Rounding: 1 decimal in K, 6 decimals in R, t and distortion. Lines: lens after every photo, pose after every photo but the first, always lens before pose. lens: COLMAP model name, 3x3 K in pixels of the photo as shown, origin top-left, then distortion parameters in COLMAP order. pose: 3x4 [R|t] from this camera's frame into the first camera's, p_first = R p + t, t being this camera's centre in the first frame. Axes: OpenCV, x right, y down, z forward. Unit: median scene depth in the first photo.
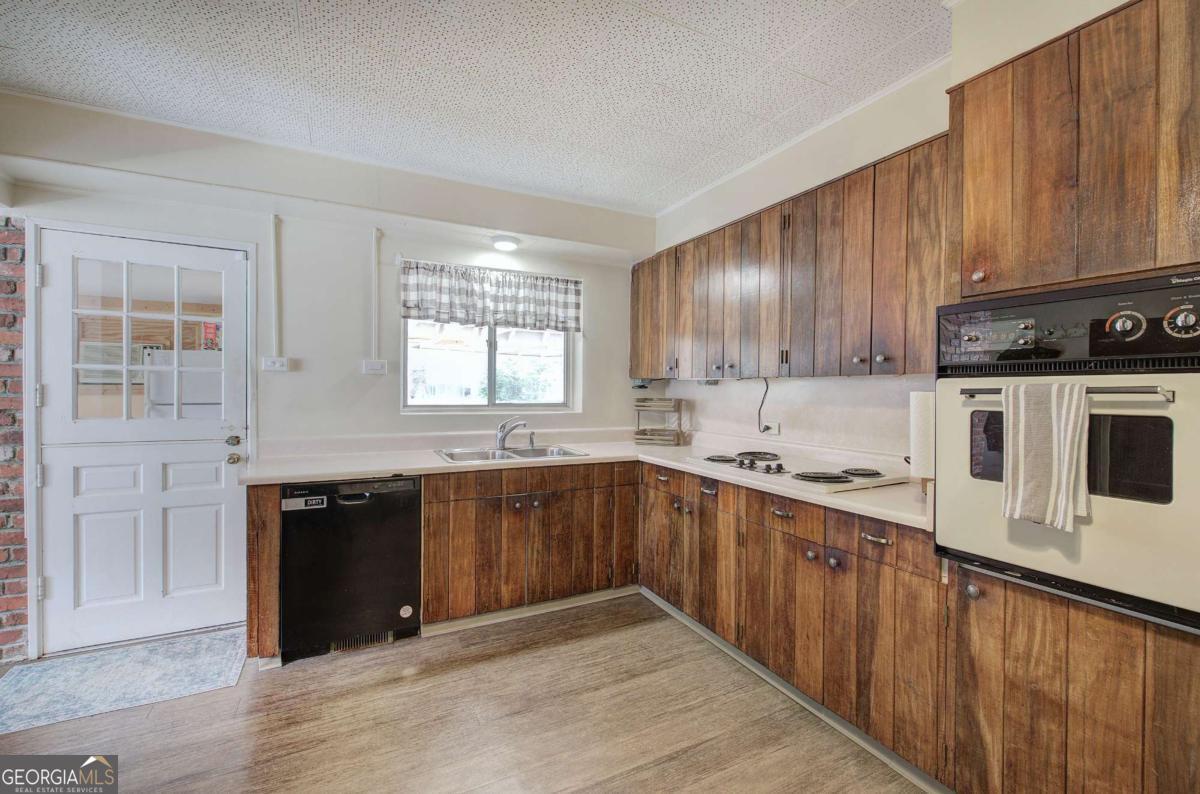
lens RADIAL K [[504.3, 0, 601.7], [0, 504.3, 395.0], [0, 0, 1]] dist [-0.003485, 0.000024]
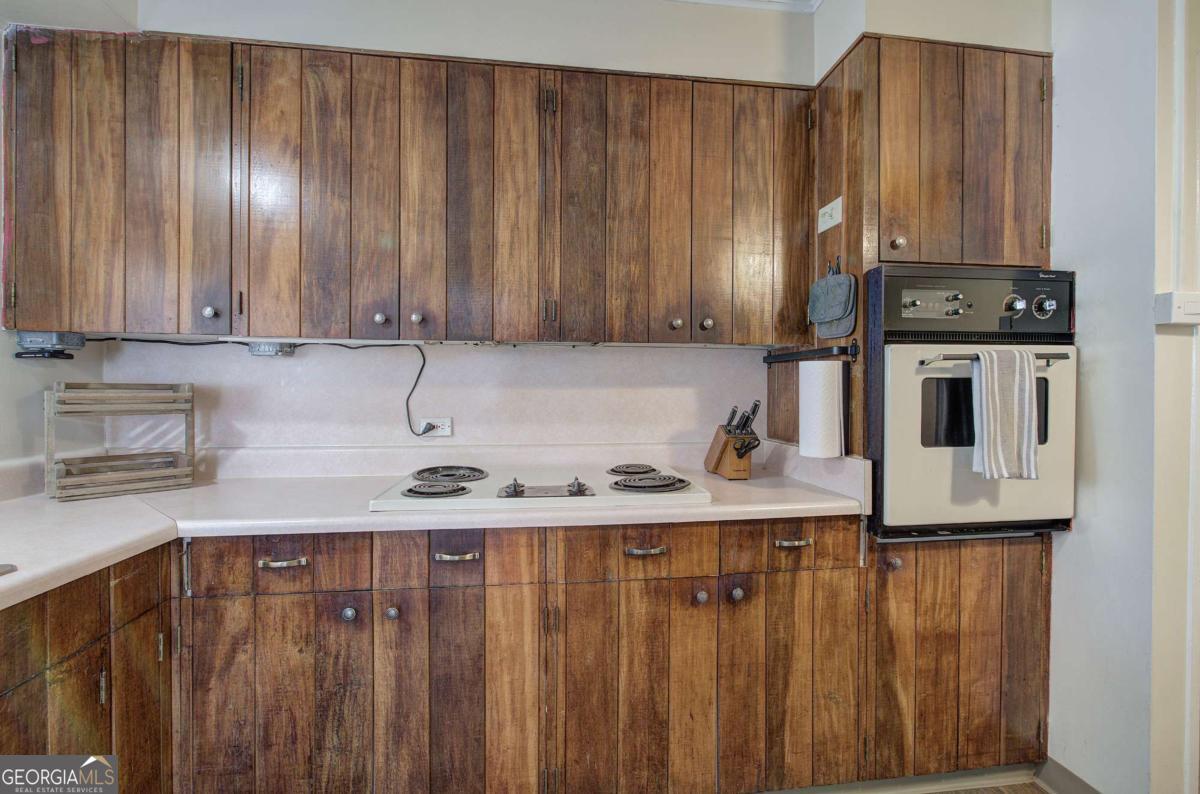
lens RADIAL K [[504.3, 0, 601.7], [0, 504.3, 395.0], [0, 0, 1]] dist [-0.003485, 0.000024]
pose [[0.338896, -0.018265, 0.940647, -0.269834], [0.013076, 0.999806, 0.014703, 0.028737], [-0.940733, 0.007317, 0.339069, 0.871248]]
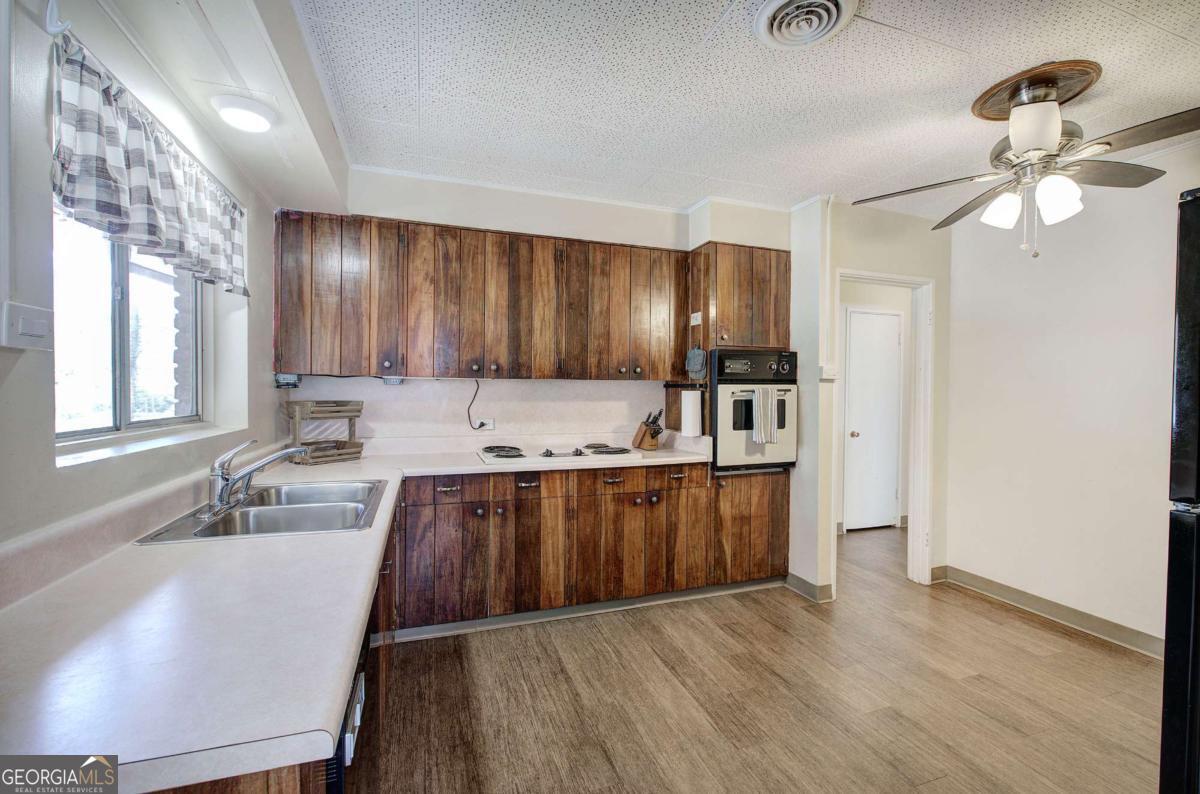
lens RADIAL K [[500.5, 0, 600.0], [0, 500.5, 397.0], [0, 0, 1]] dist [-0.021897, 0.000021]
pose [[0.137339, -0.022411, 0.990271, -1.031805], [0.007673, 0.999738, 0.021561, -0.022006], [-0.990494, 0.004637, 0.137475, 0.885907]]
